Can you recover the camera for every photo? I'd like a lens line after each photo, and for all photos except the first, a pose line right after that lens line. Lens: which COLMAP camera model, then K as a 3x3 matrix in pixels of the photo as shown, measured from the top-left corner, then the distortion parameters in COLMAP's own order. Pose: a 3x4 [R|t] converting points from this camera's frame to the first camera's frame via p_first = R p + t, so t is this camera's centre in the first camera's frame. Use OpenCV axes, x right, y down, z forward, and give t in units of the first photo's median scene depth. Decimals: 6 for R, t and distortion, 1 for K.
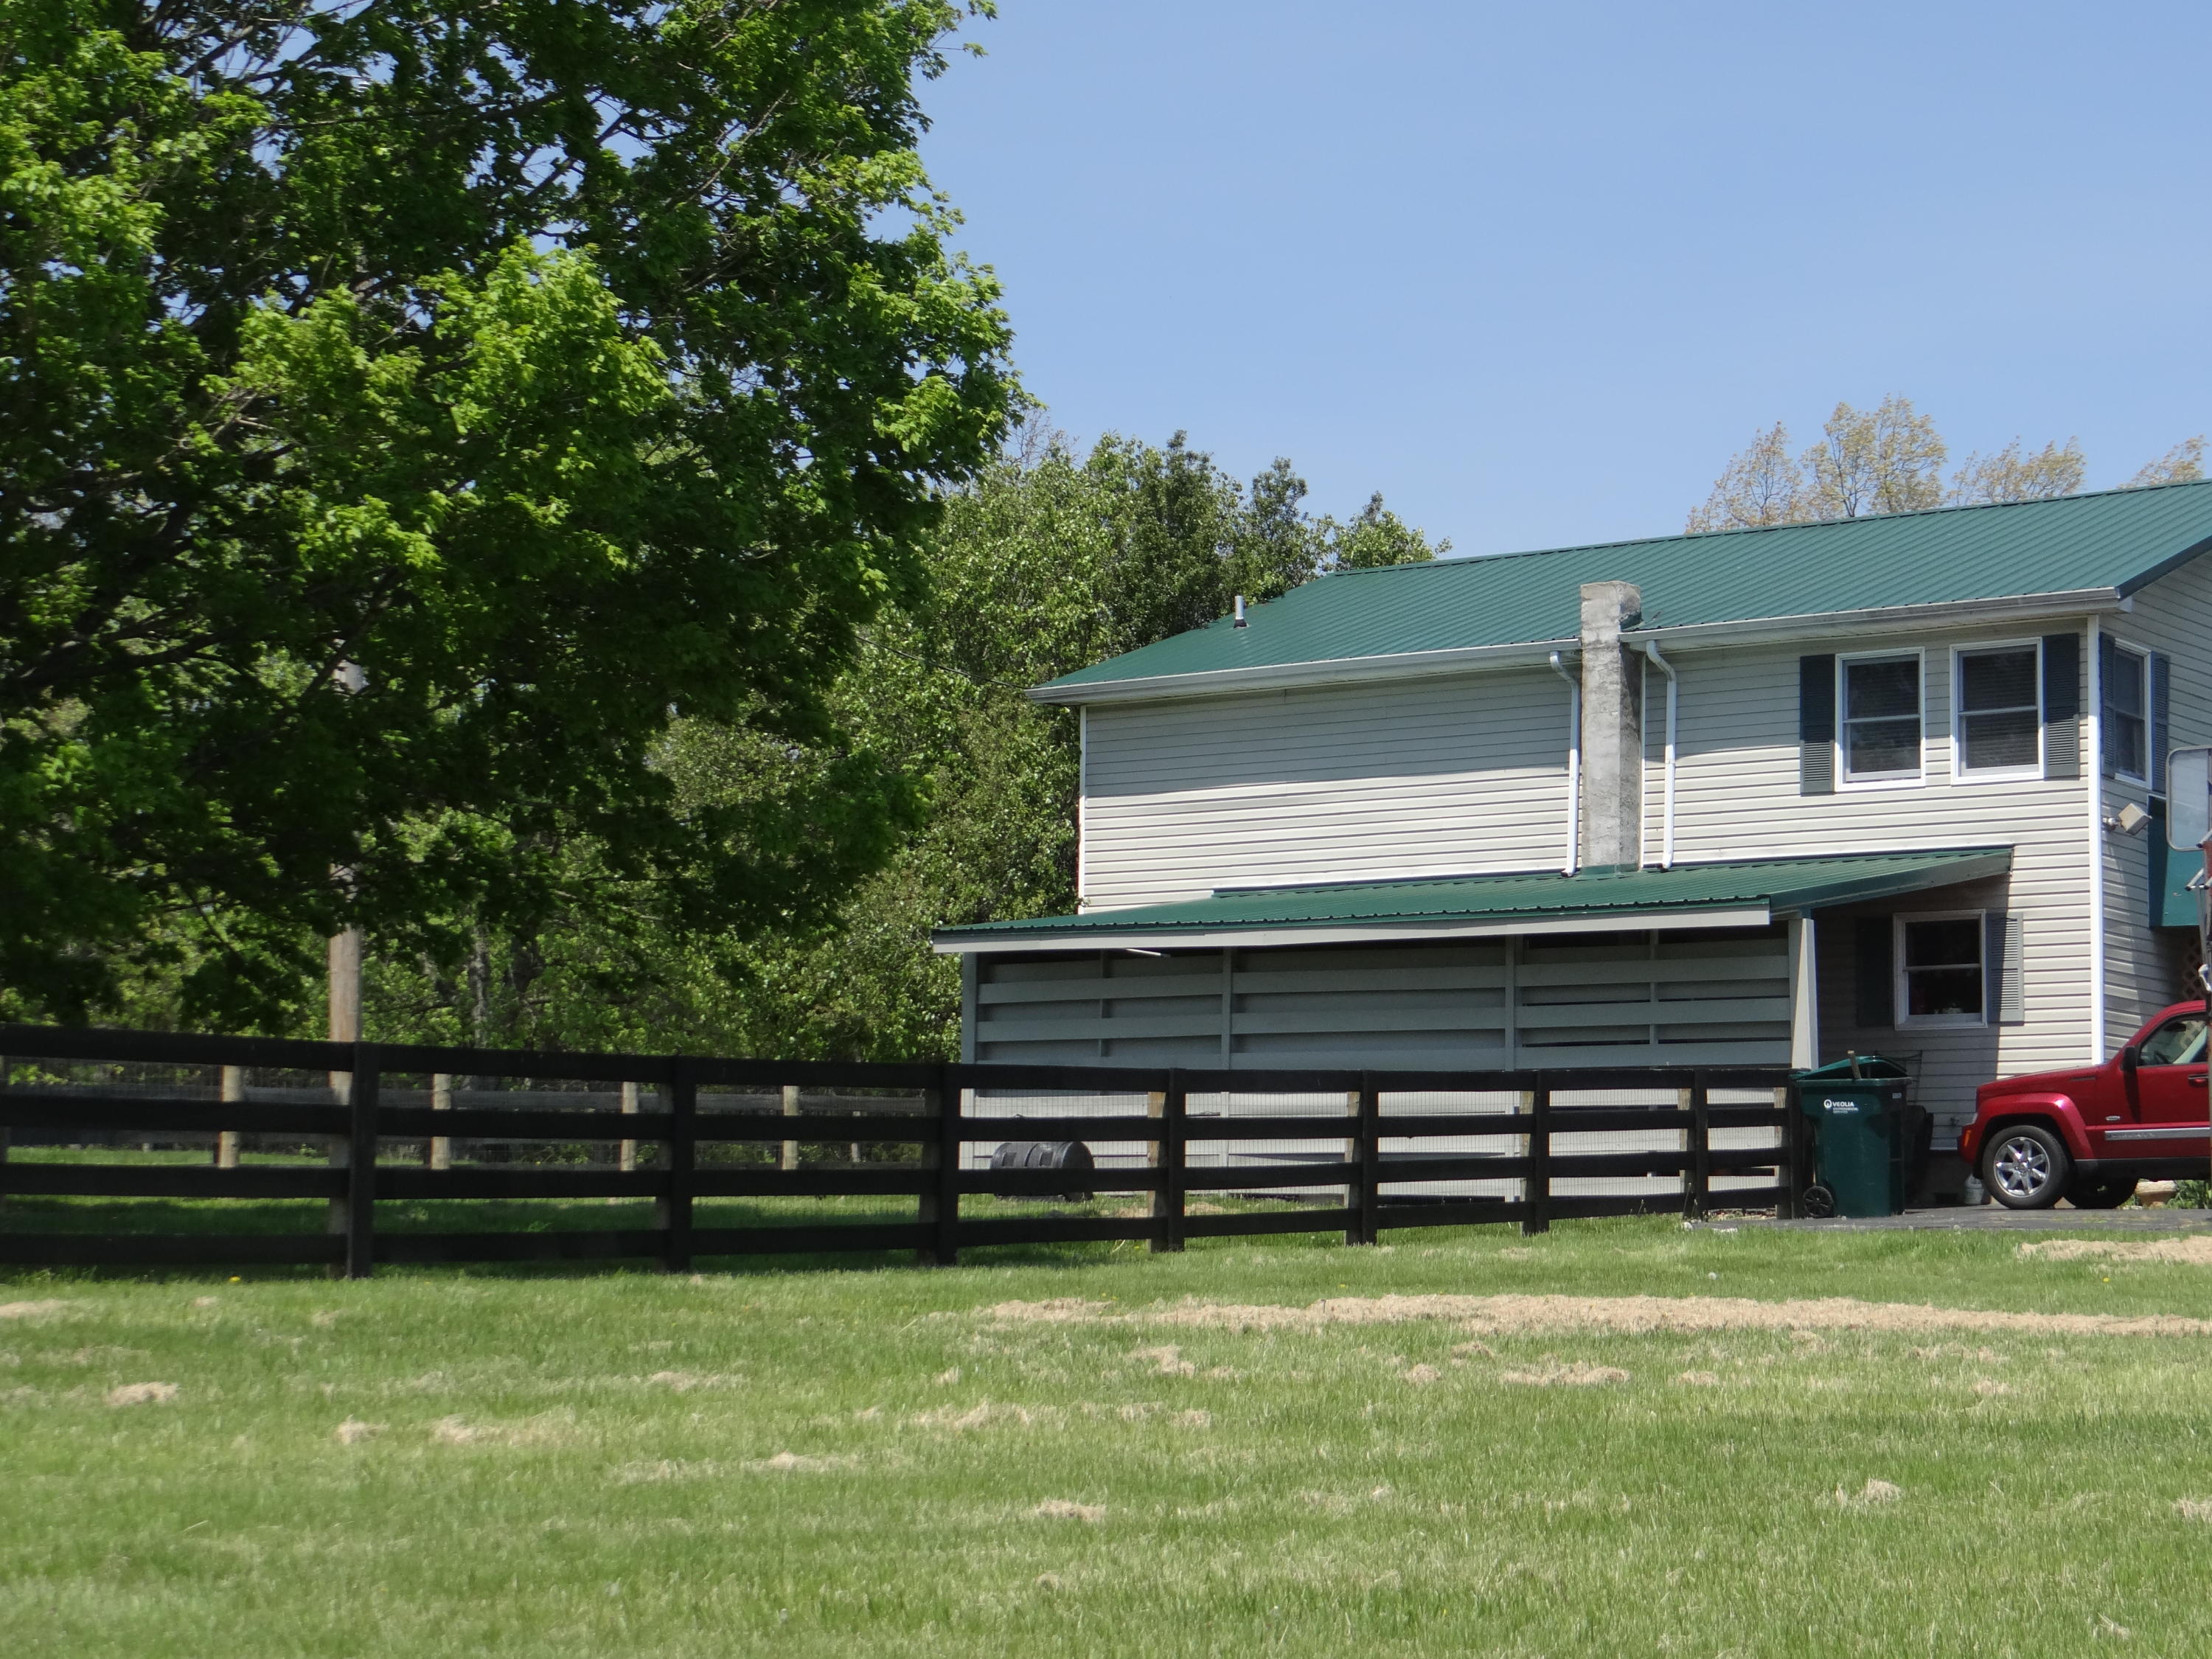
lens RADIAL K [[4041.0, 0, 1106.0], [0, 4041.0, 829.5], [0, 0, 1]] dist [0.001191, -0.154225]
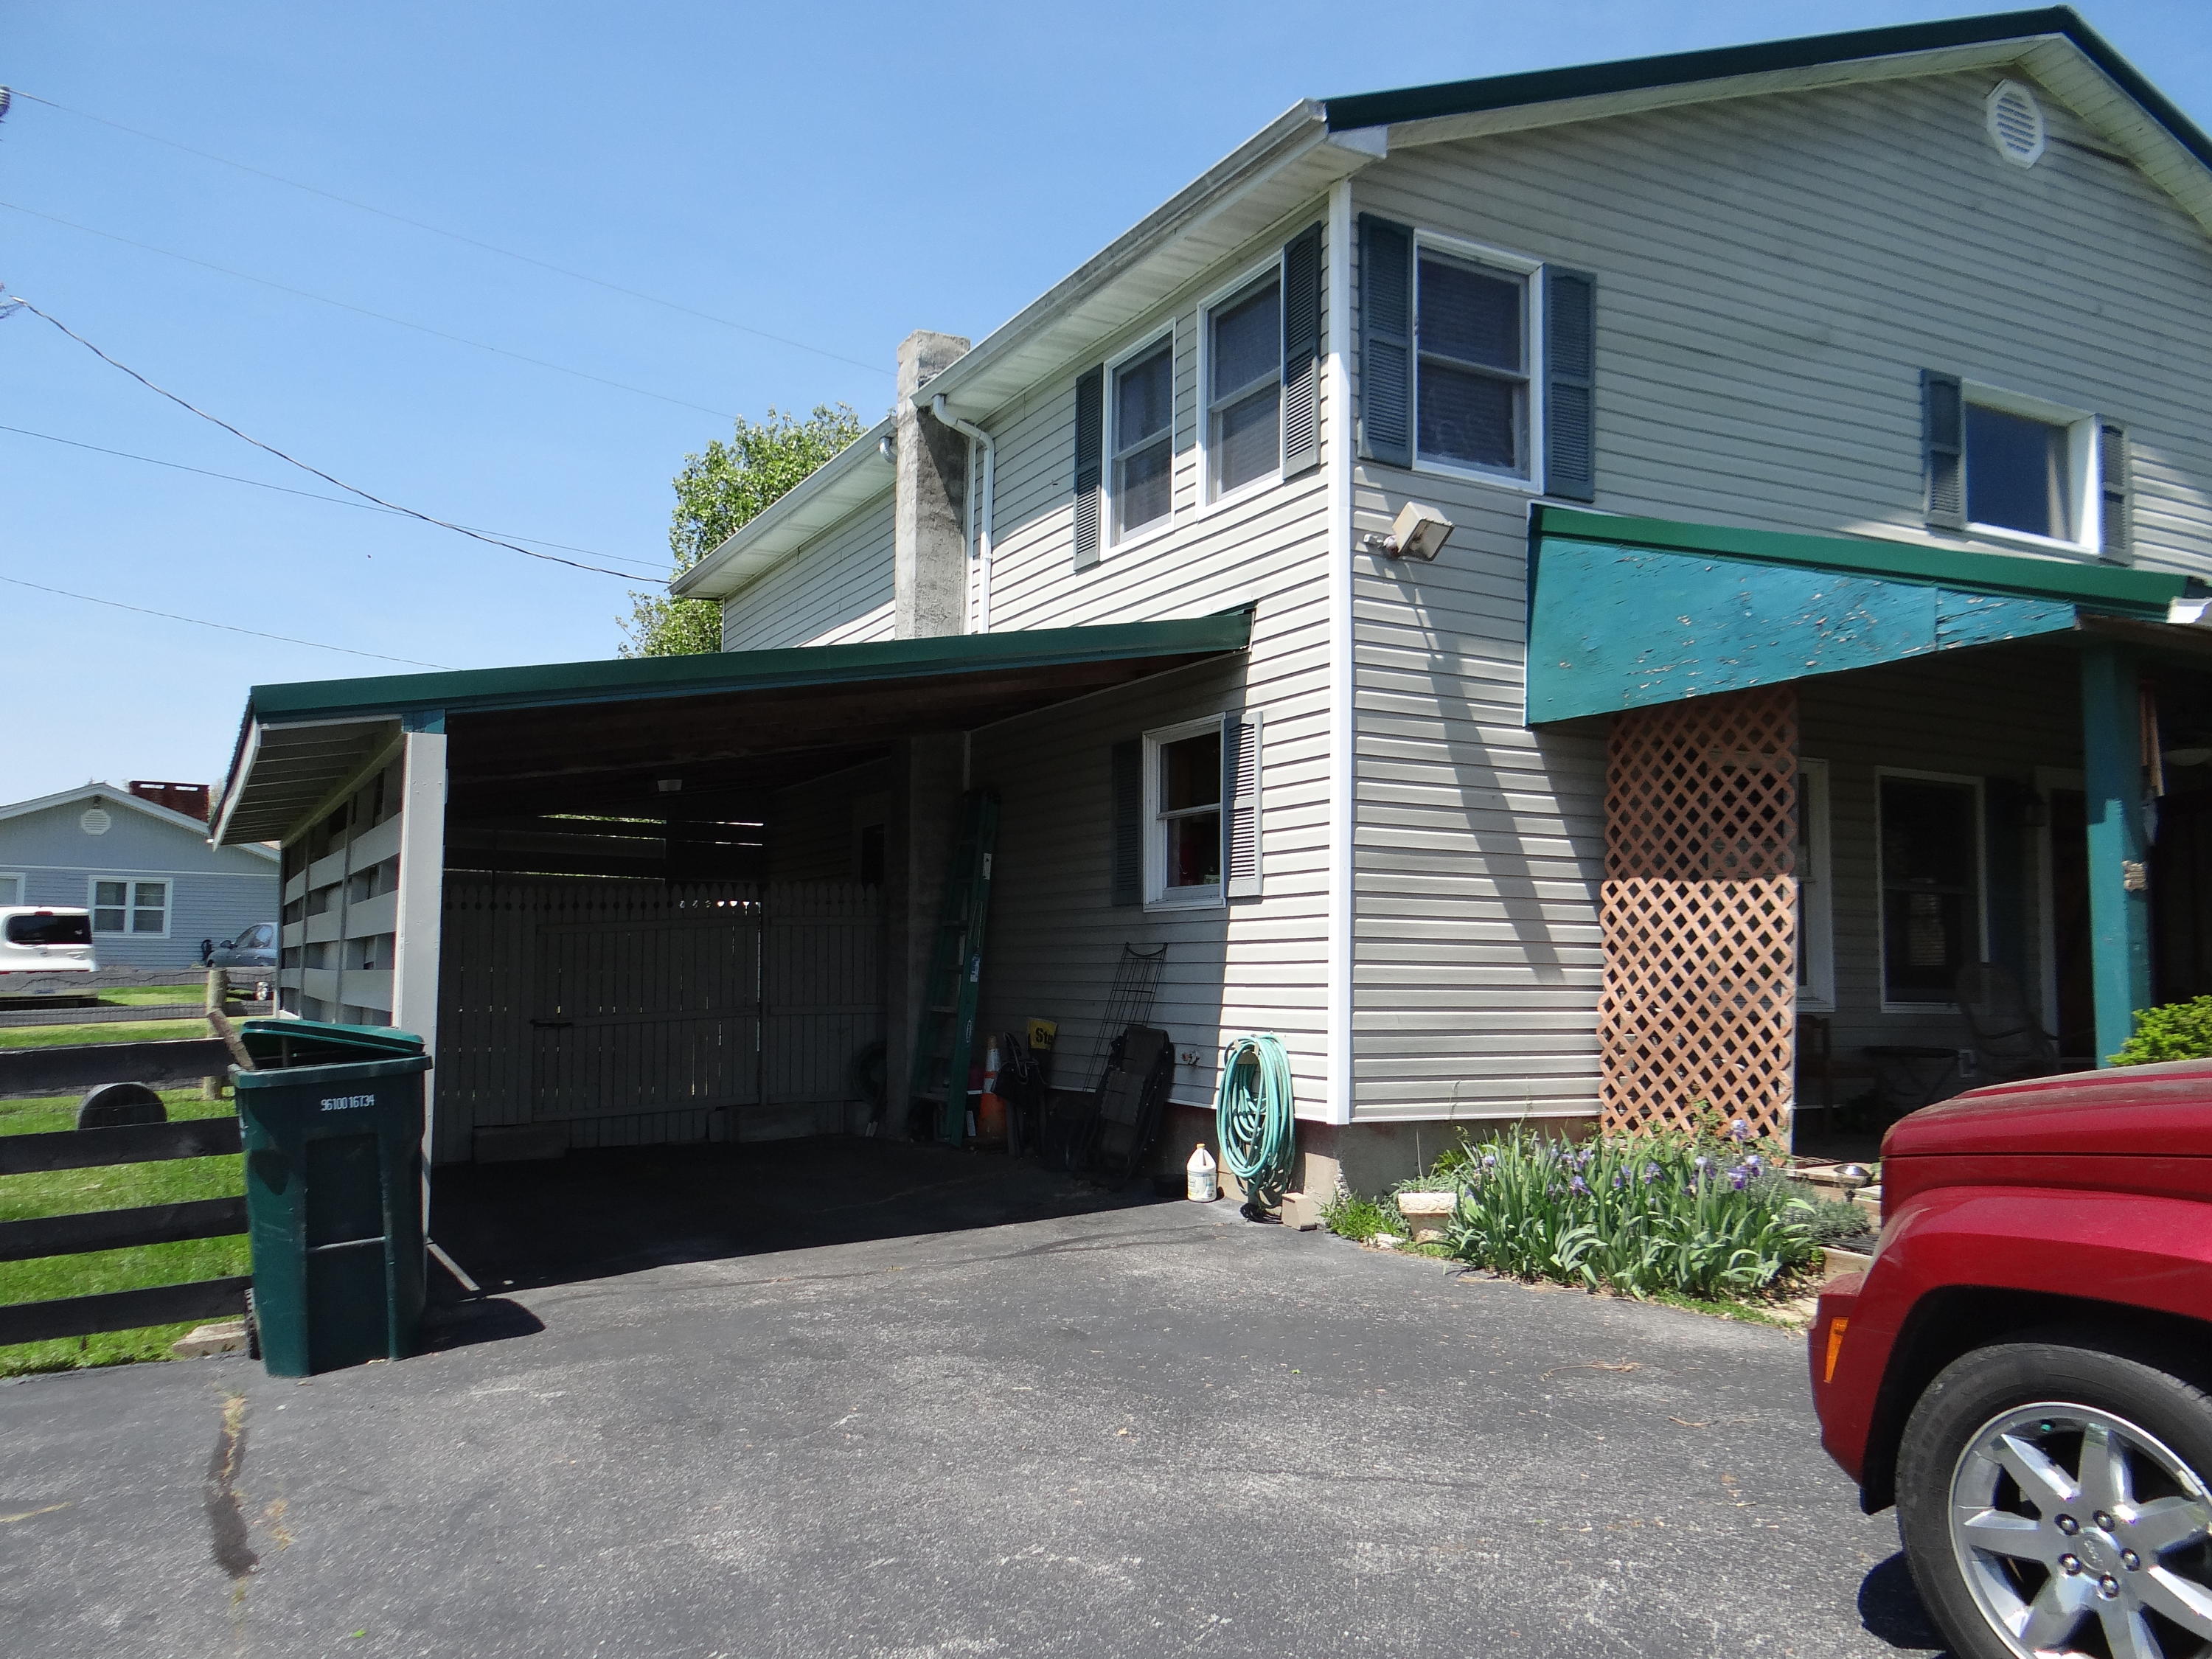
lens RADIAL K [[1802.0, 0, 1108.9], [0, 1802.0, 810.0], [0, 0, 1]] dist [0.011414, -0.002980]
pose [[0.912897, -0.051298, -0.404954, 0.307564], [0.056020, 0.998430, -0.000190, 0.033100], [0.404328, -0.022512, 0.914337, 0.736396]]
